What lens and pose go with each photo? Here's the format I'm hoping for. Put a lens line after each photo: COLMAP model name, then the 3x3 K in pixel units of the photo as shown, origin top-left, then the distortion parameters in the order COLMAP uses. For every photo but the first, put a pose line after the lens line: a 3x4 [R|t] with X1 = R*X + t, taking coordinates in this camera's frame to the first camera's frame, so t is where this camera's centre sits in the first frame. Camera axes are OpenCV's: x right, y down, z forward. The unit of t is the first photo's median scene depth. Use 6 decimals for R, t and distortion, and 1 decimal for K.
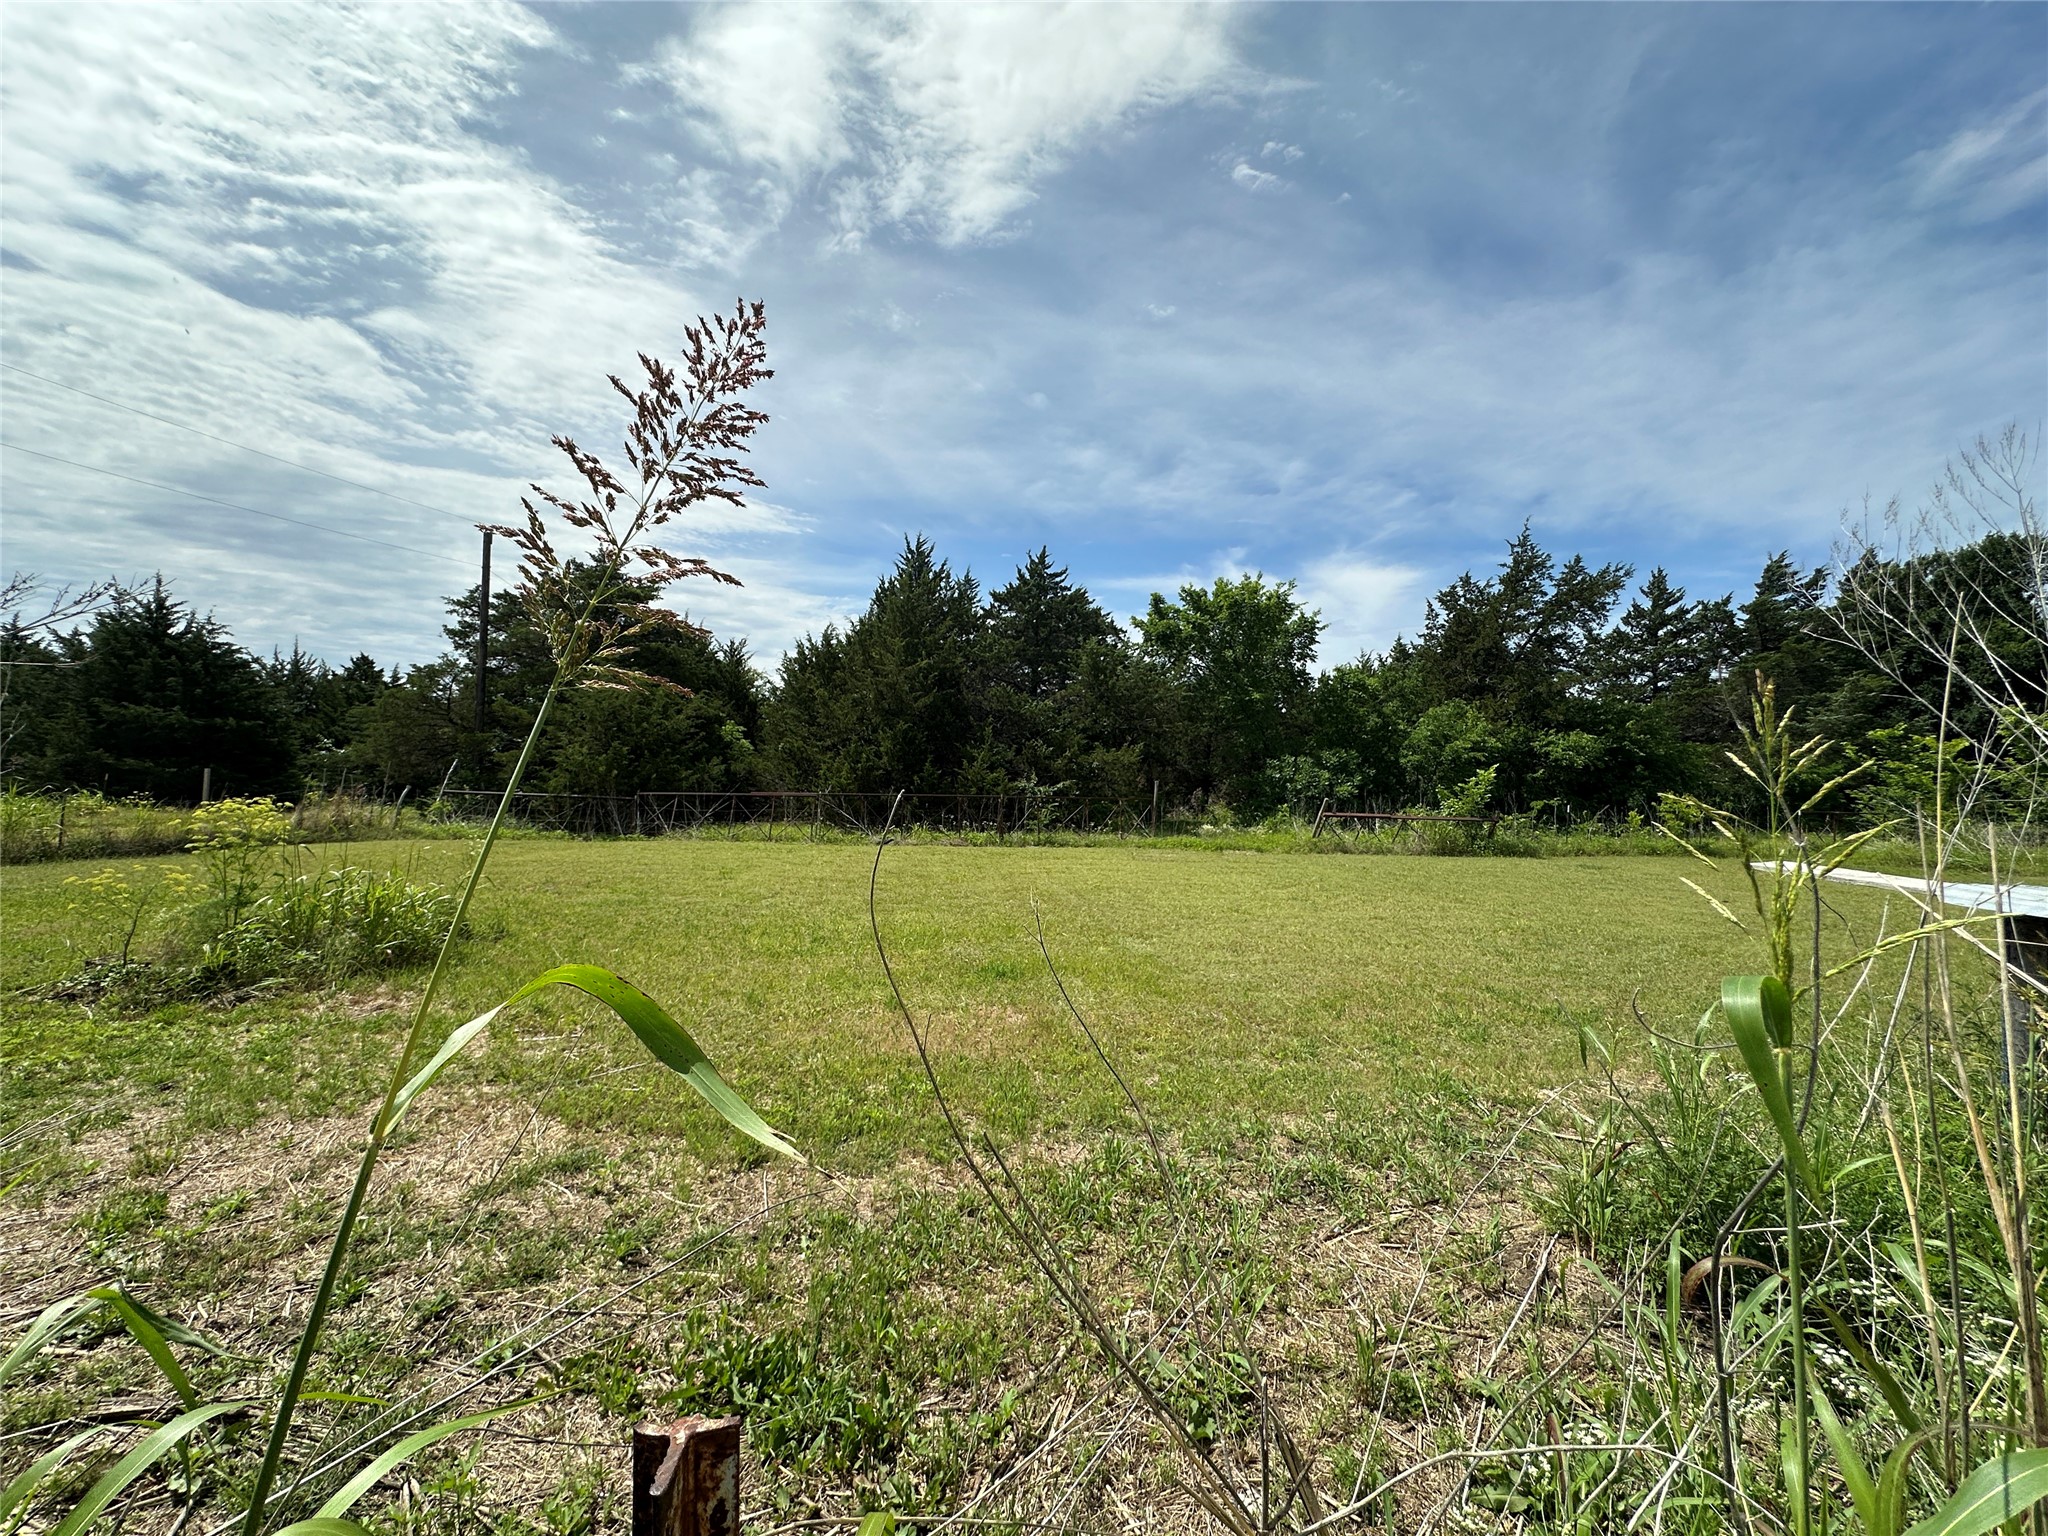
lens RADIAL K [[817.0, 0, 1027.3], [0, 817.0, 776.8], [0, 0, 1]] dist [-0.002194, -0.000629]
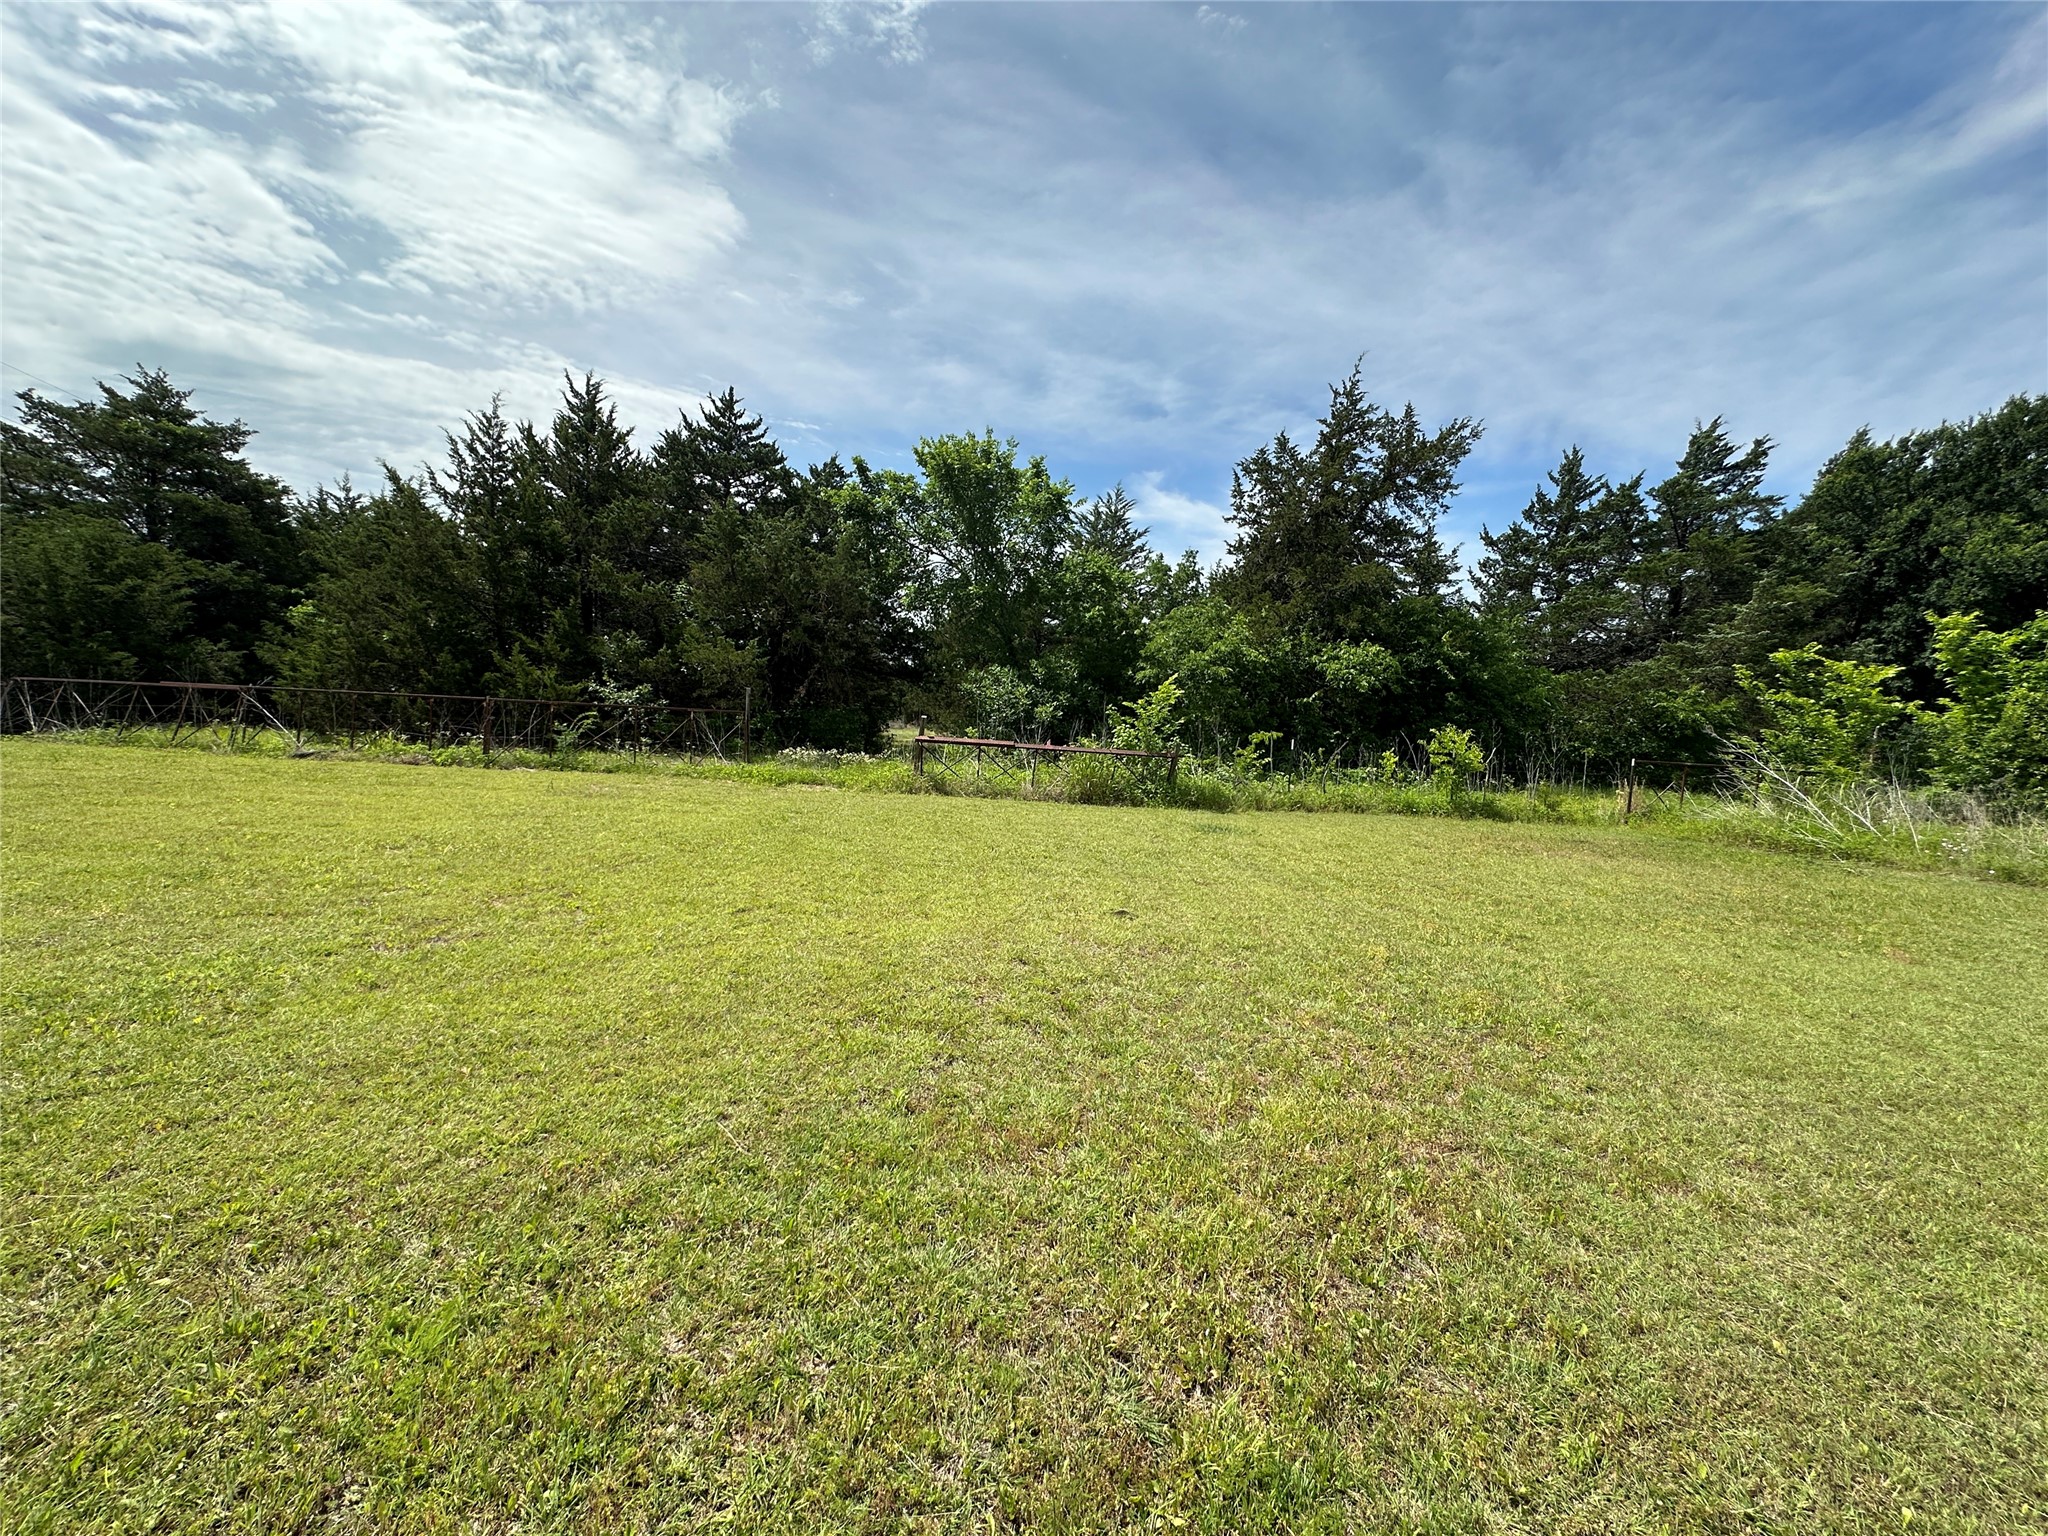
lens RADIAL K [[817.0, 0, 1031.4], [0, 817.0, 764.4], [0, 0, 1]] dist [-0.002194, -0.000629]
pose [[0.998464, 0.036587, -0.041597, 0.403556], [-0.033538, 0.996856, 0.071783, 0.011146], [0.044092, -0.070278, 0.996553, 0.240214]]
